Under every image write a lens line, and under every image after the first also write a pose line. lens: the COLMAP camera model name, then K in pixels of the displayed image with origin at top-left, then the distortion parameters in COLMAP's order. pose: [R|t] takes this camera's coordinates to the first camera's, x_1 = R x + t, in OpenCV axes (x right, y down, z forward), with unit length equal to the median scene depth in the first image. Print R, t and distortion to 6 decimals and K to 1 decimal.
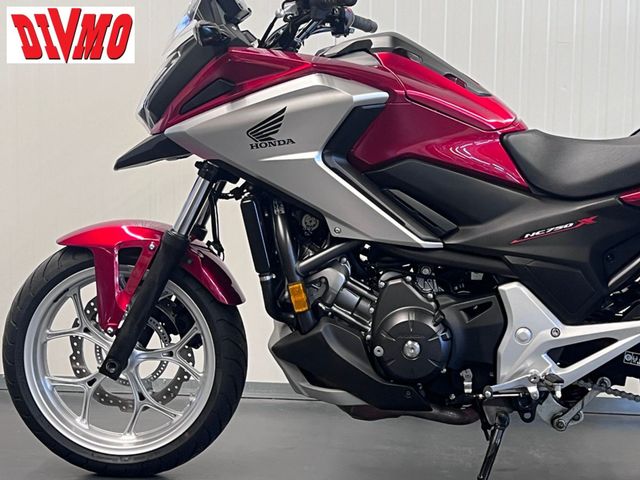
lens RADIAL K [[1170.1, 0, 320.0], [0, 1170.1, 240.0], [0, 0, 1]] dist [0.160815, -0.231133]
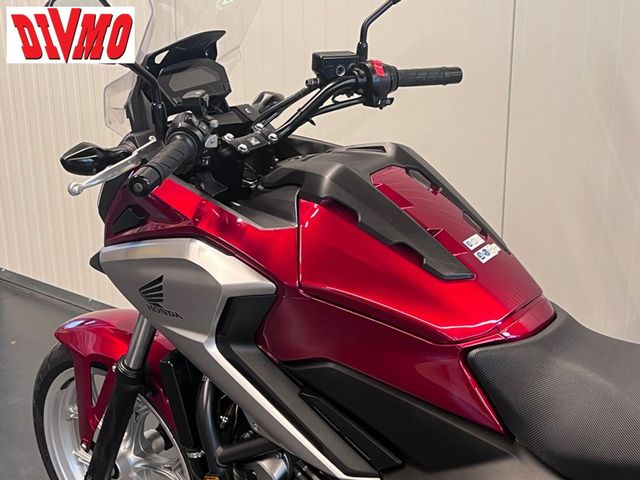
lens RADIAL K [[996.4, 0, 320.0], [0, 996.4, 240.0], [0, 0, 1]] dist [0.009527, 0.020687]
pose [[0.853377, 0.143903, -0.501039, 0.349176], [-0.019833, 0.969410, 0.244644, -0.278420], [0.520917, -0.198836, 0.830126, 0.523085]]
